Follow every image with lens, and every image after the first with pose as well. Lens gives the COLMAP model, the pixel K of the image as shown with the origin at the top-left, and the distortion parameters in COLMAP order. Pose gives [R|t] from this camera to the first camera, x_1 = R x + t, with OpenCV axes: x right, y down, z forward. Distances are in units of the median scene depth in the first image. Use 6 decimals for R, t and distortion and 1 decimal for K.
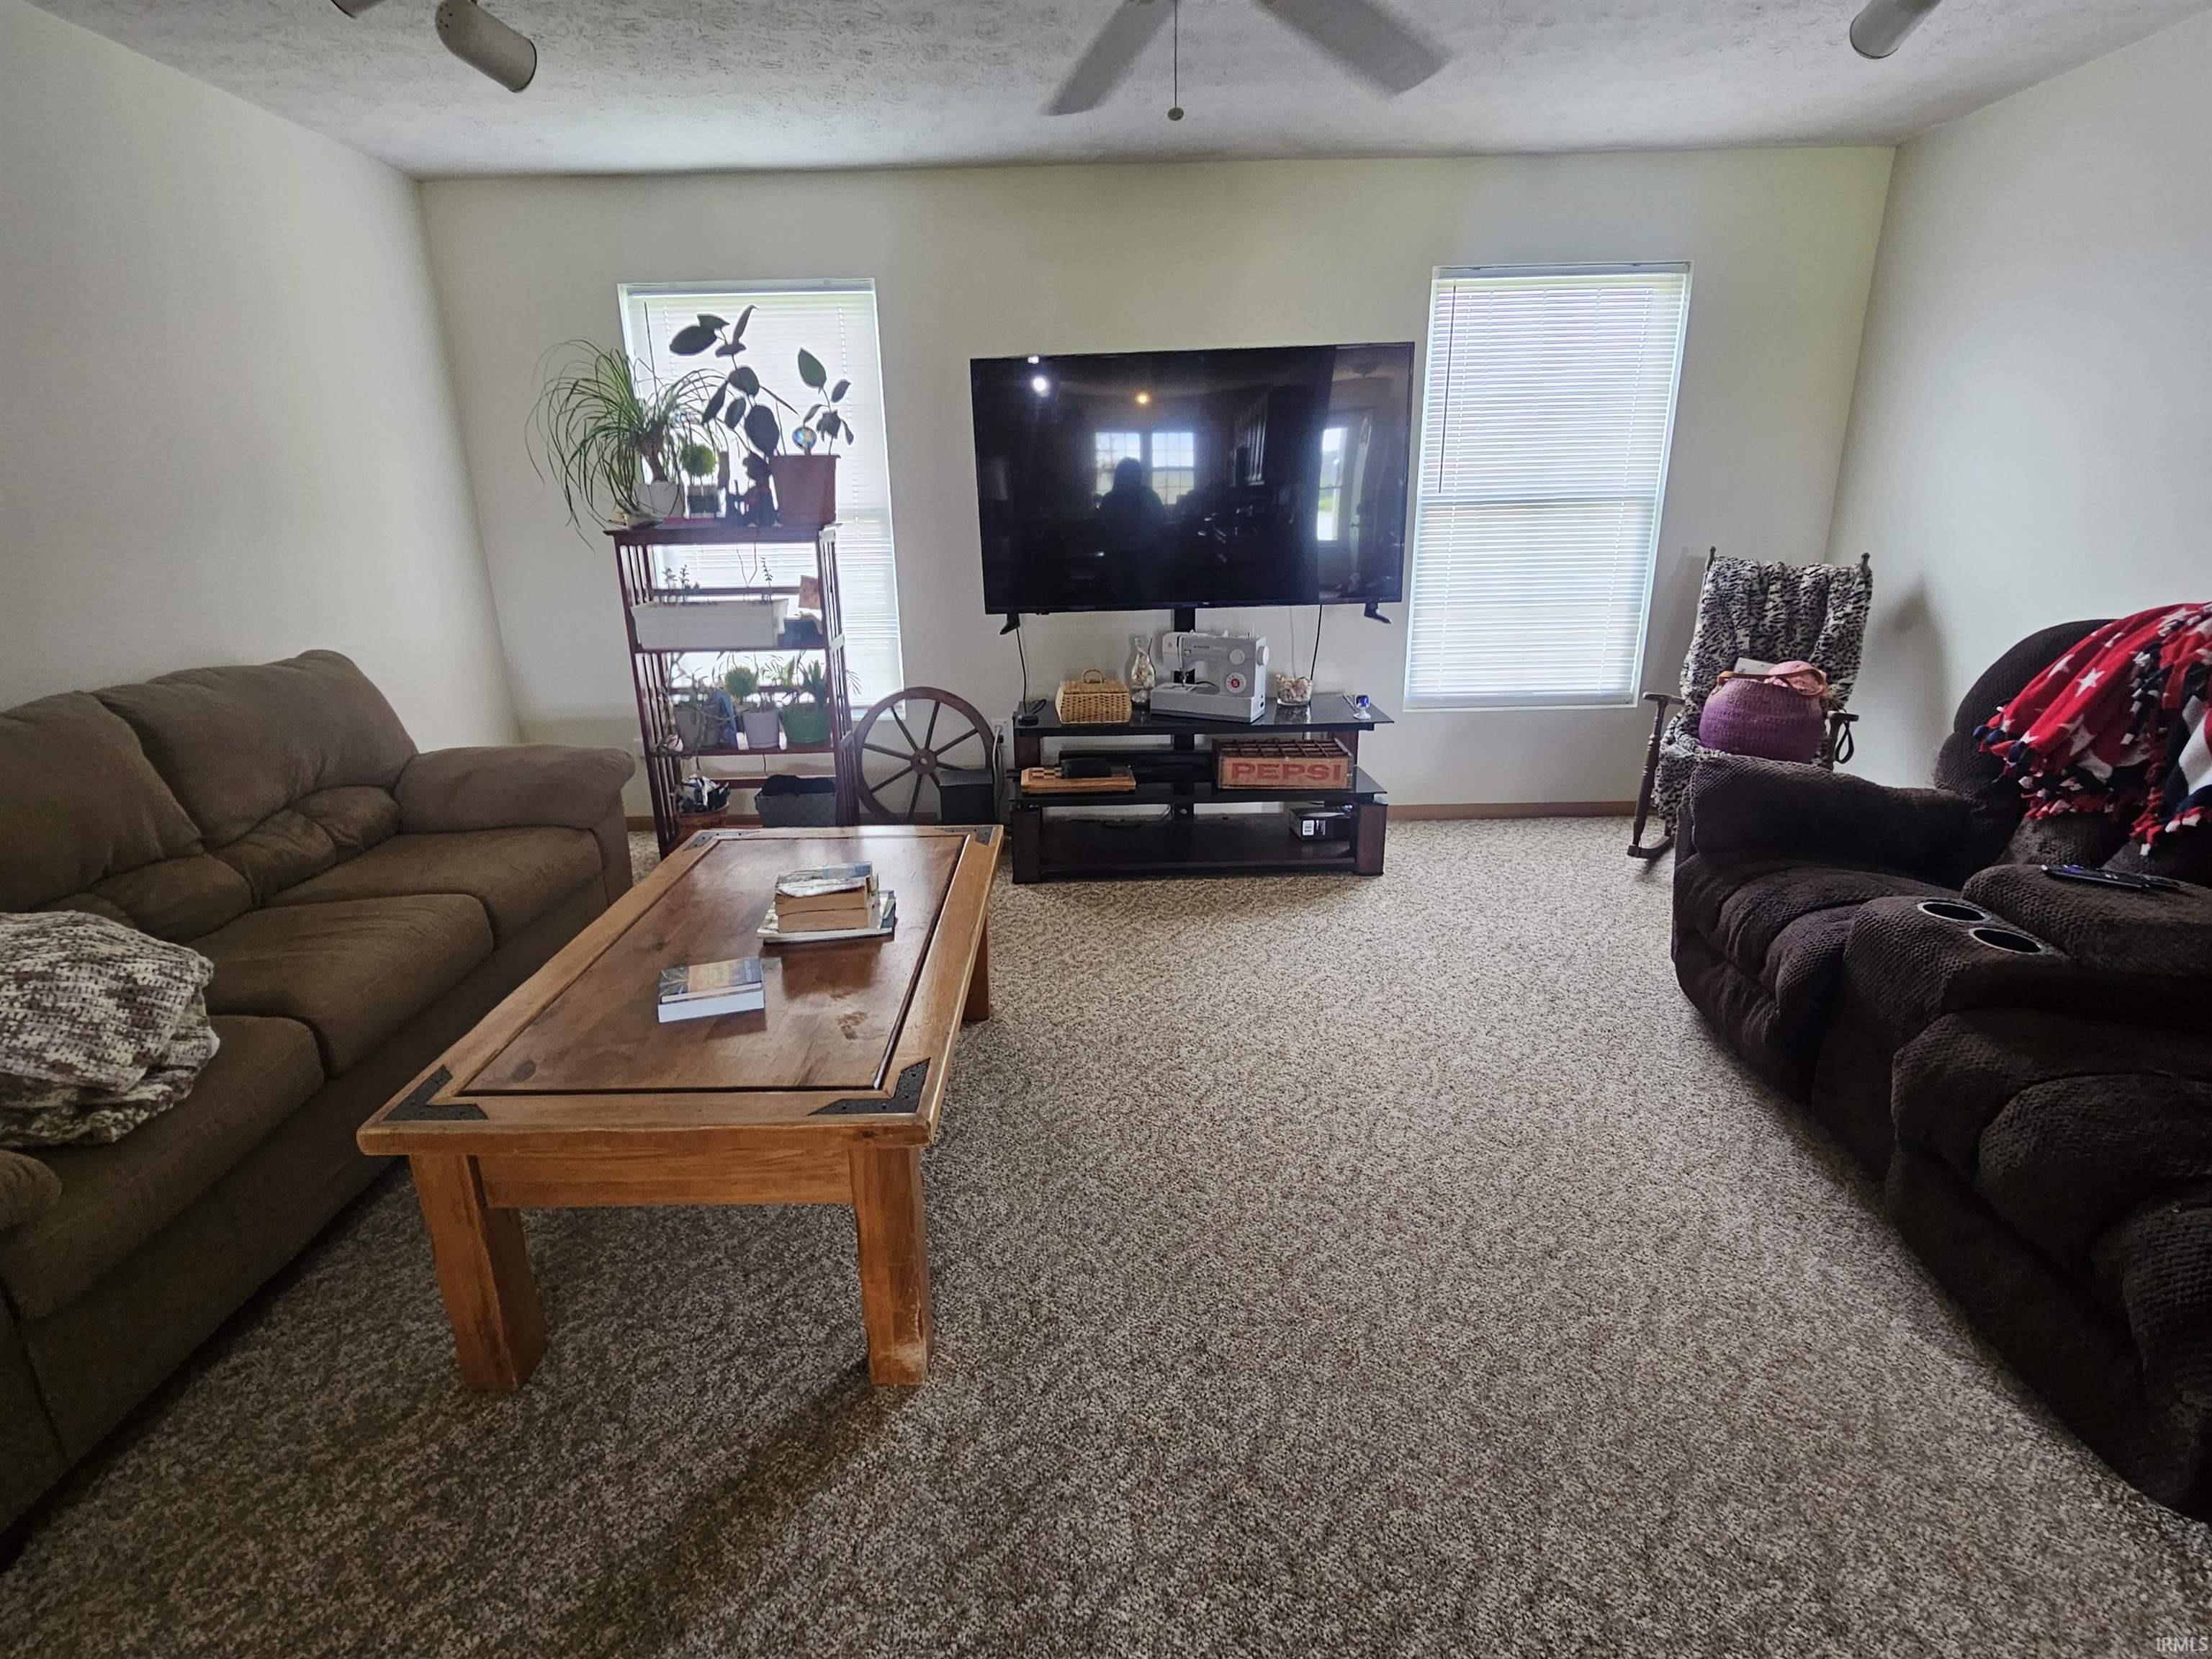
lens RADIAL K [[1050.3, 0, 1094.5], [0, 1050.3, 801.7], [0, 0, 1]] dist [-0.000204, -0.002036]
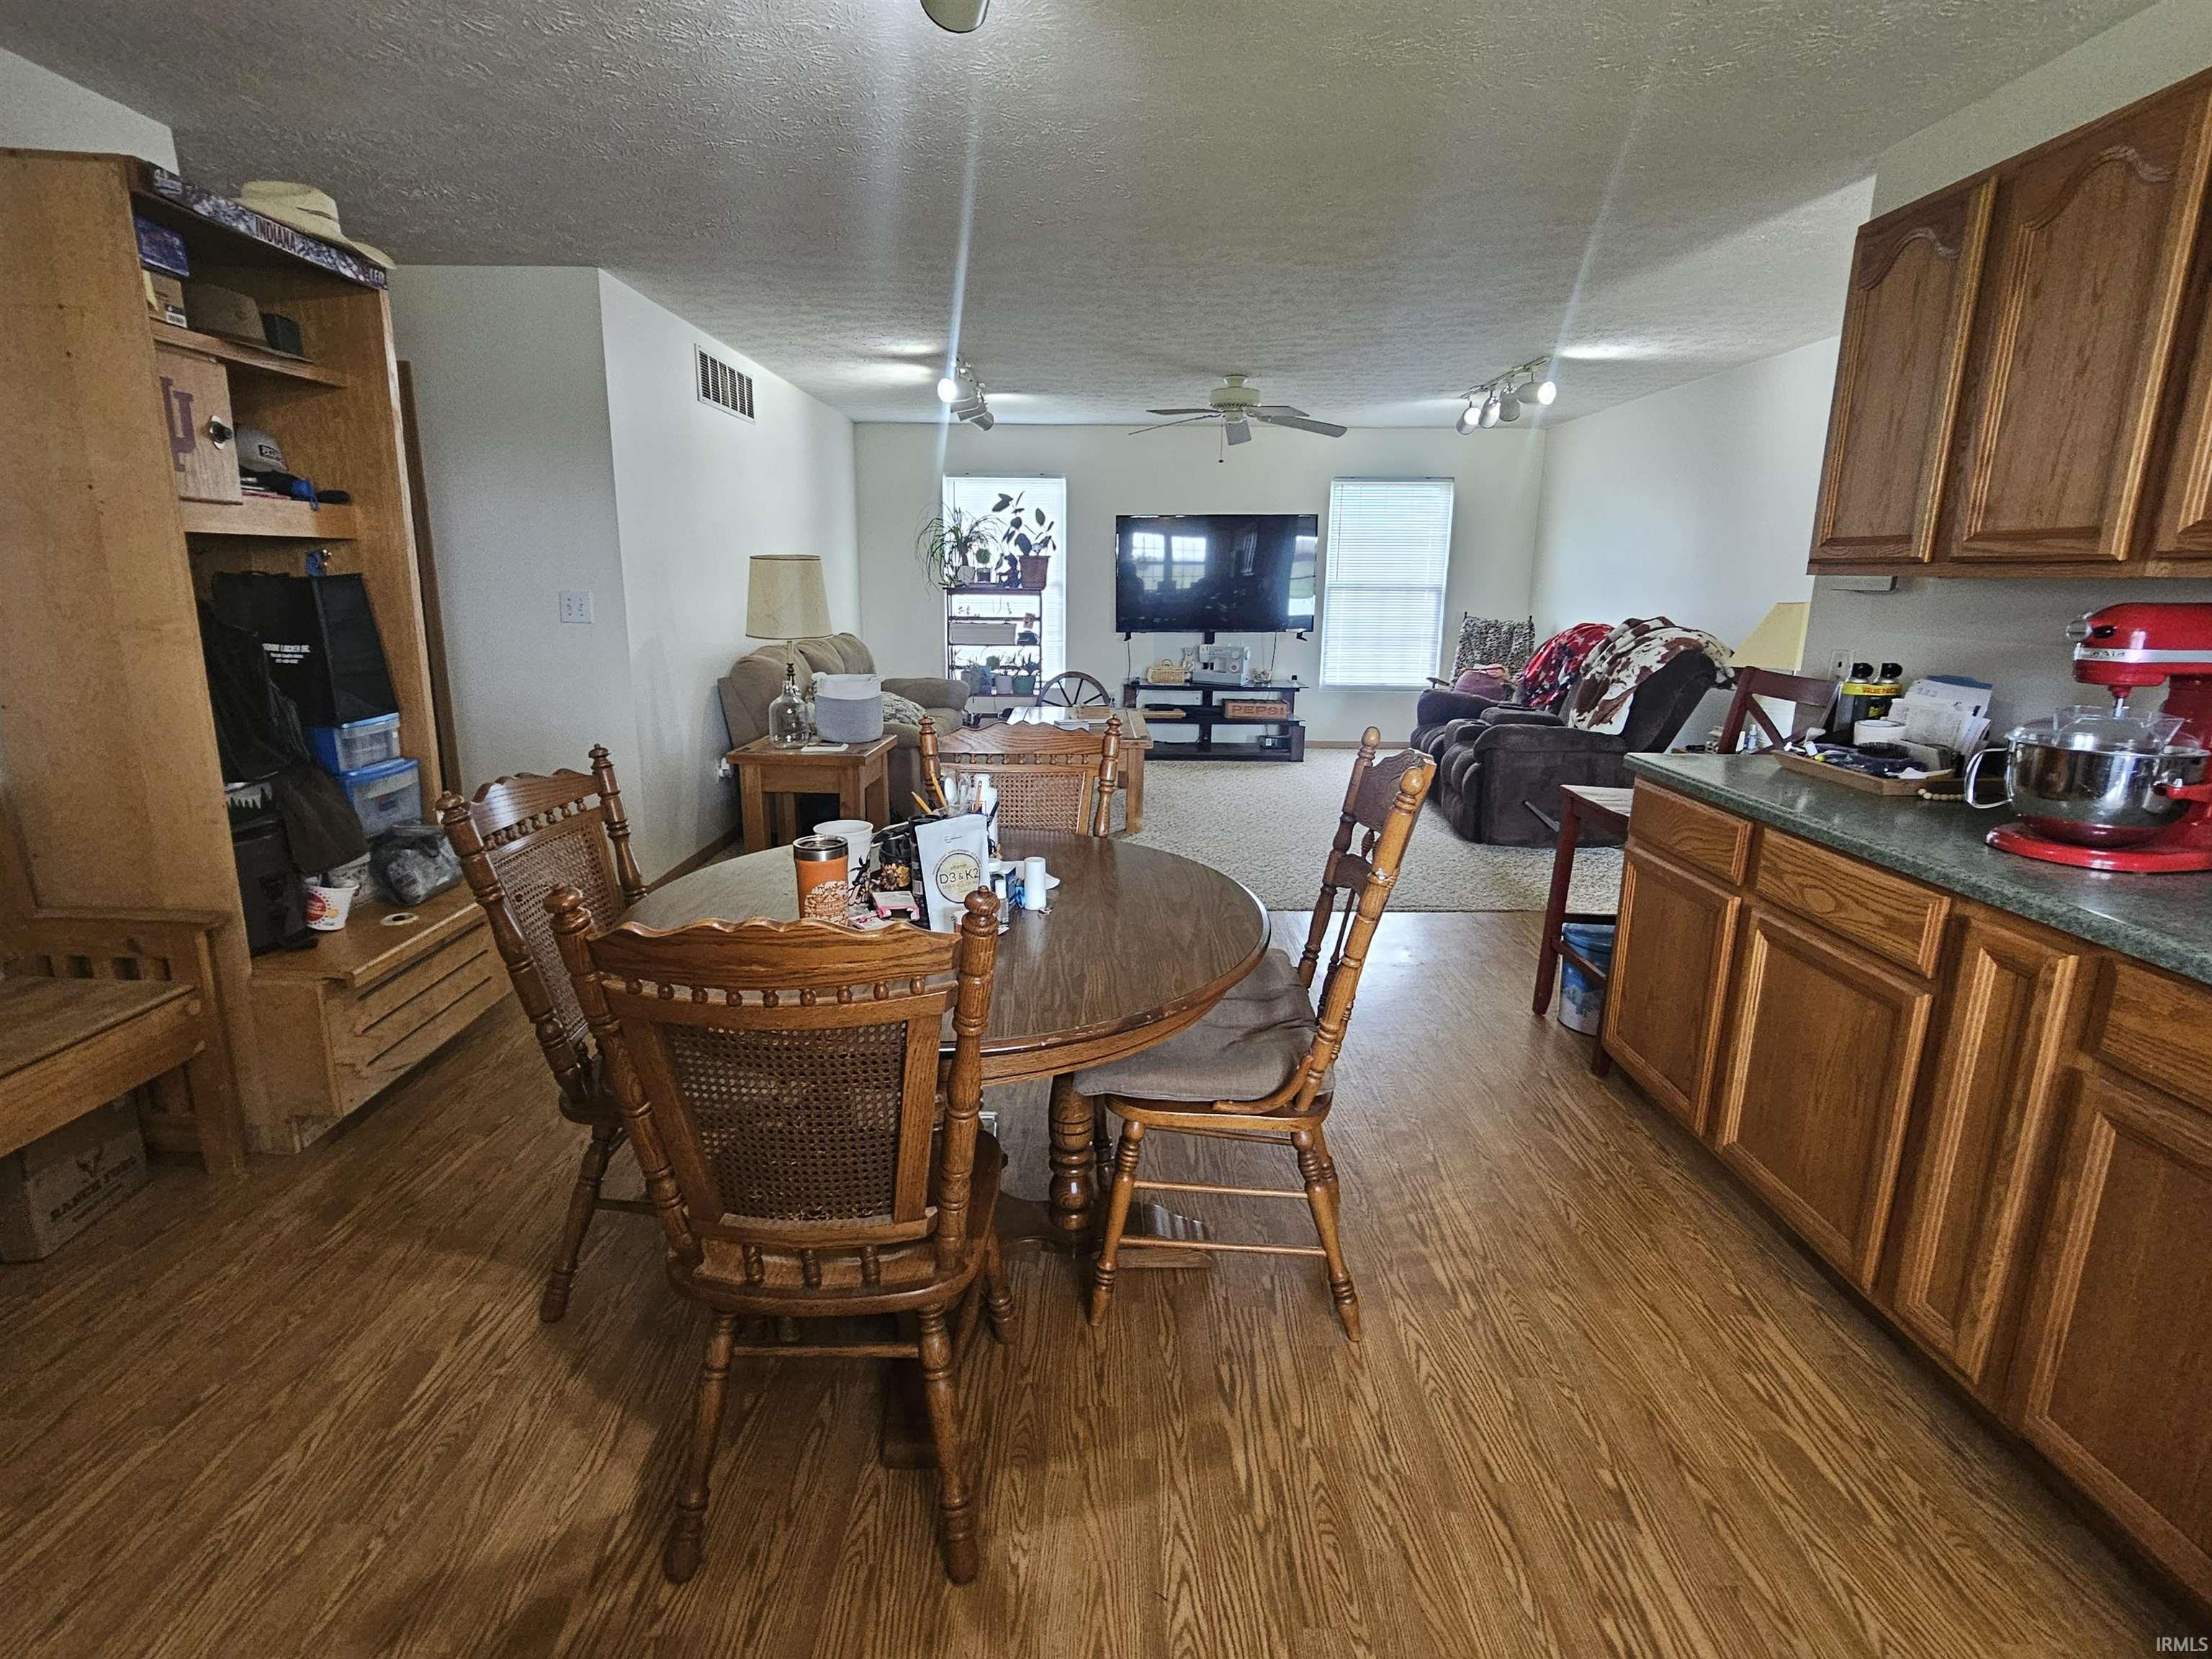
lens RADIAL K [[1050.3, 0, 1094.5], [0, 1050.3, 801.7], [0, 0, 1]] dist [-0.000204, -0.002036]
pose [[0.999581, 0.028272, 0.006255, -0.144467], [-0.027703, 0.996606, -0.077522, 0.311888], [-0.008426, 0.077316, 0.996971, -1.028743]]
